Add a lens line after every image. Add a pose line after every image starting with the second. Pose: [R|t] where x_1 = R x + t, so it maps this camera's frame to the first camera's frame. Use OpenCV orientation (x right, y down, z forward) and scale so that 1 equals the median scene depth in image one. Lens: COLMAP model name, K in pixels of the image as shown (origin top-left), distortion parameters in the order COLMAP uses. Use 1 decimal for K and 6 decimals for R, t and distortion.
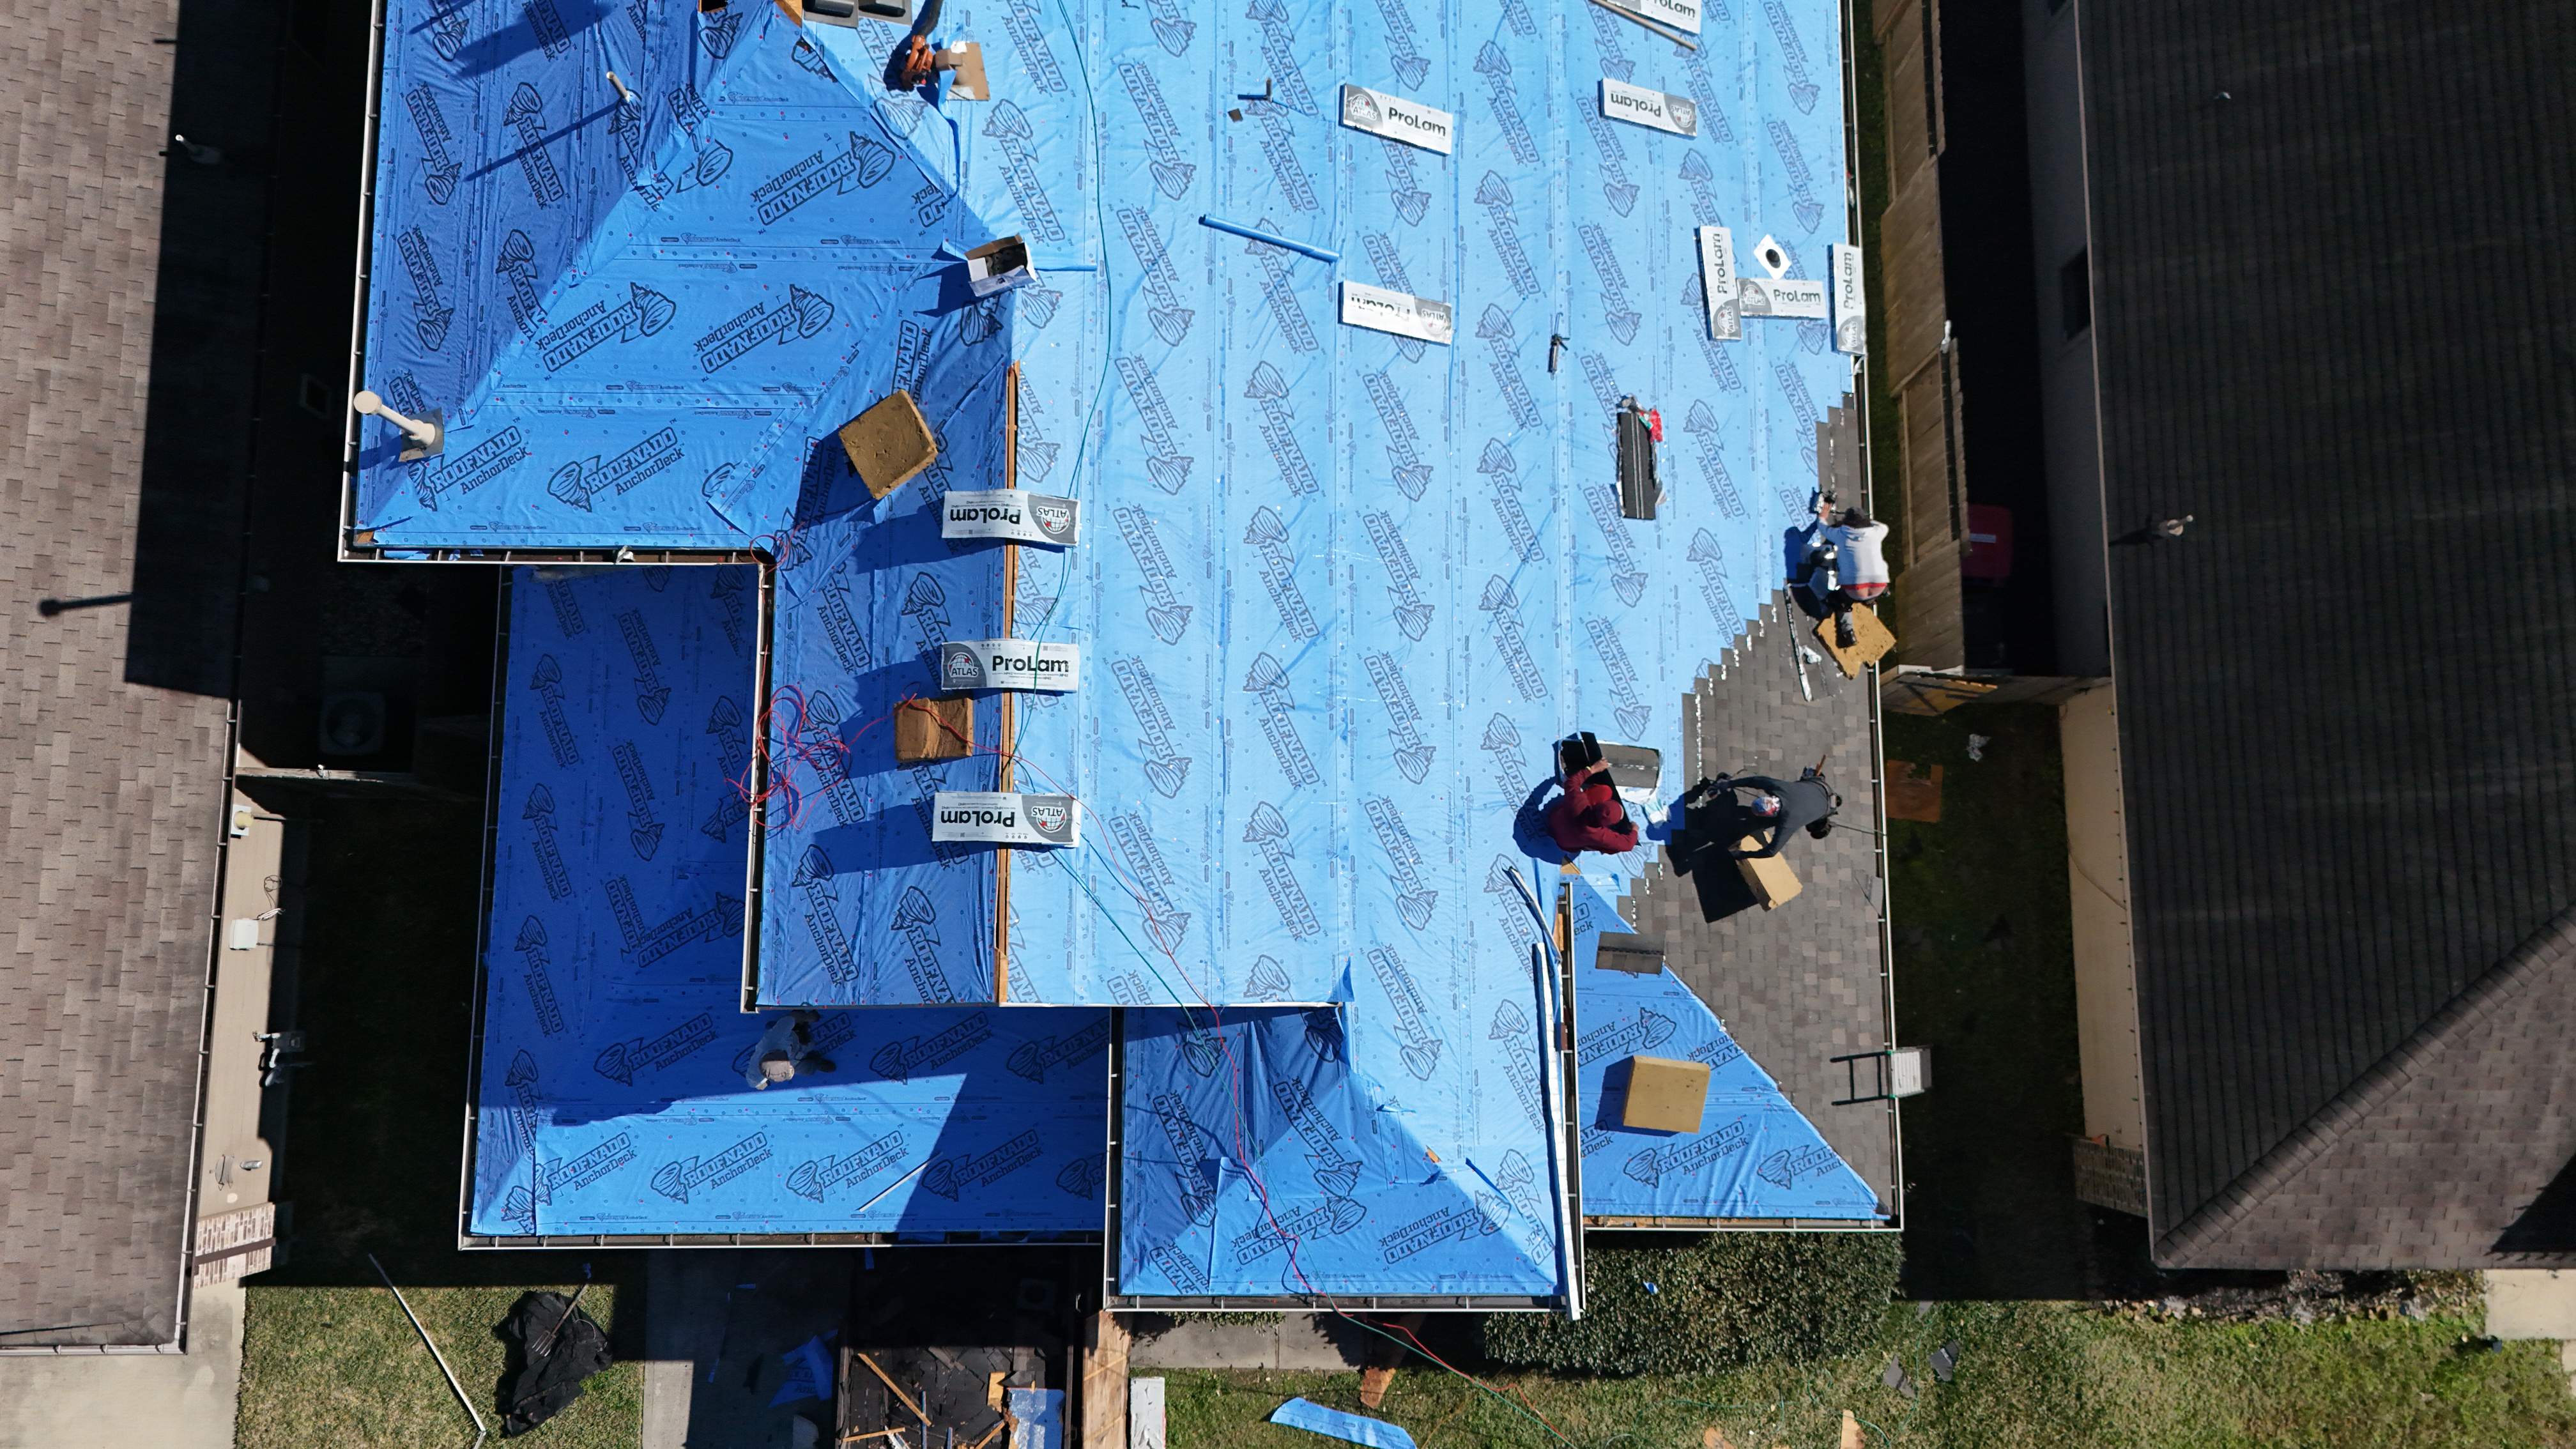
lens RADIAL K [[1886.5, 0, 1276.5], [0, 1886.5, 719.1], [0, 0, 1]] dist [0.080537, -0.067730]
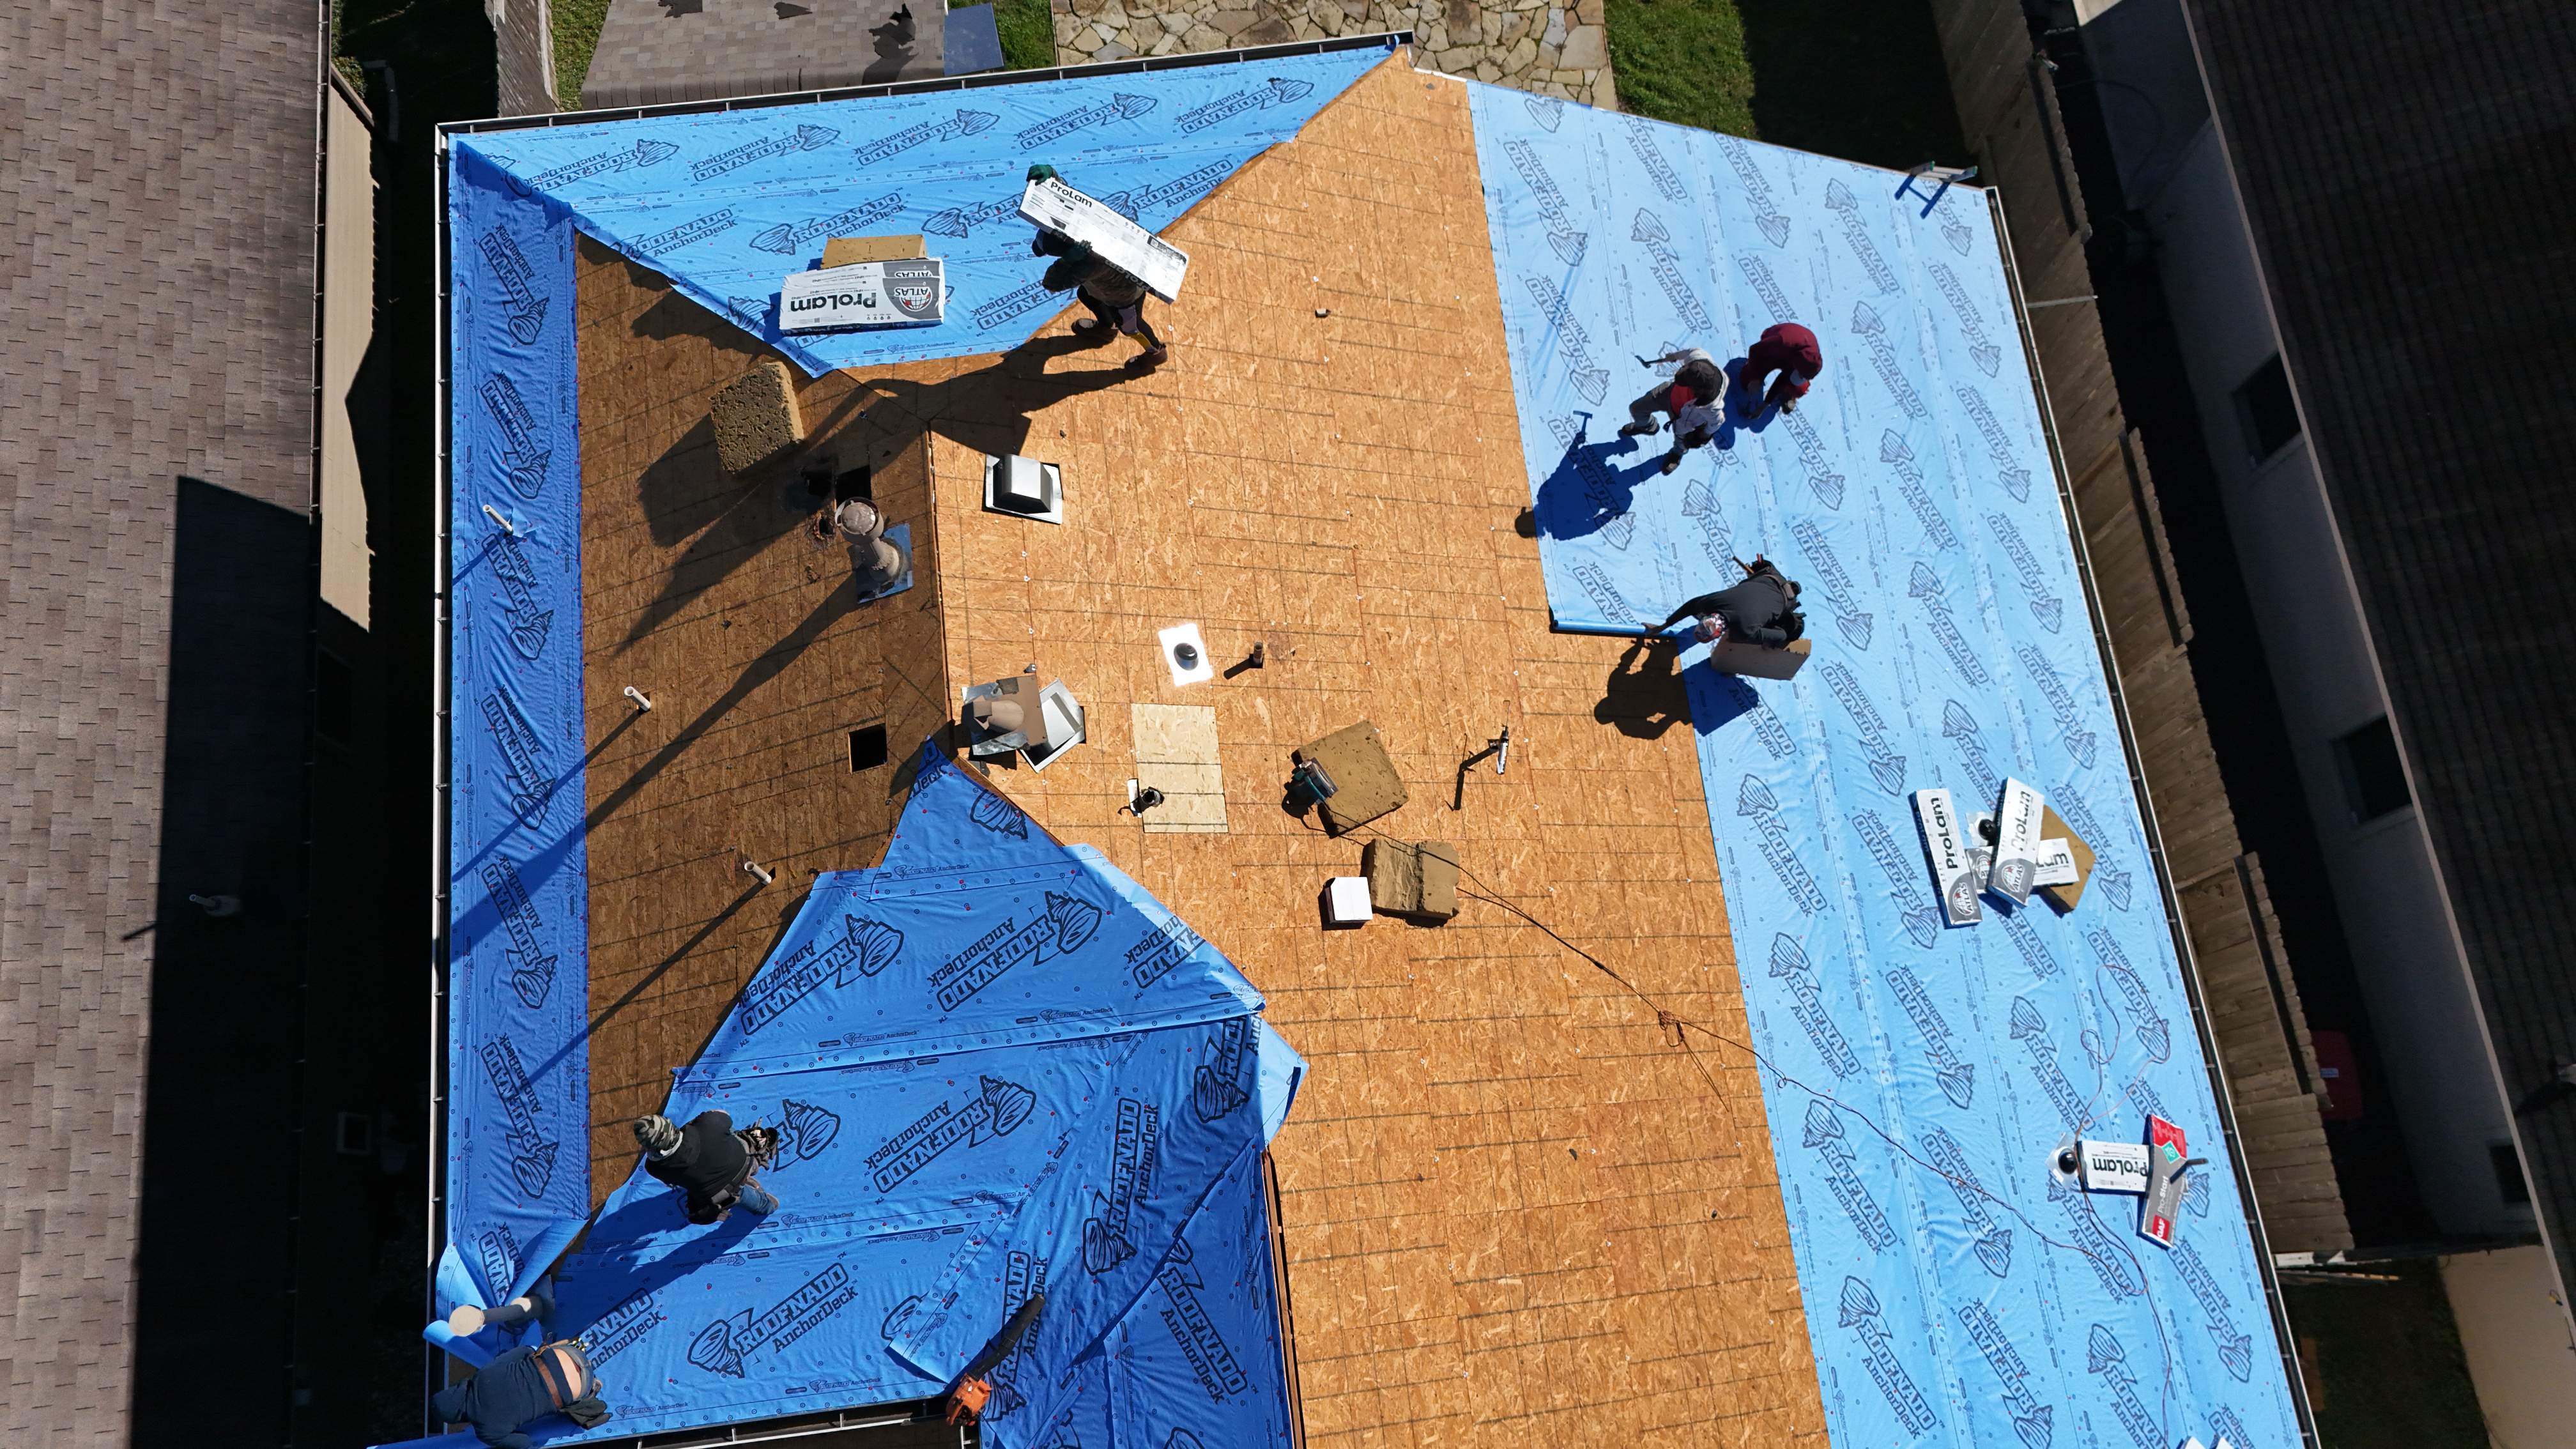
lens RADIAL K [[1886.5, 0, 1276.2], [0, 1886.5, 720.1], [0, 0, 1]] dist [0.080537, -0.067730]
pose [[0.993160, -0.113421, 0.027732, -0.117332], [0.116190, 0.983501, -0.138656, -0.216859], [-0.011548, 0.140929, 0.989952, 0.155107]]
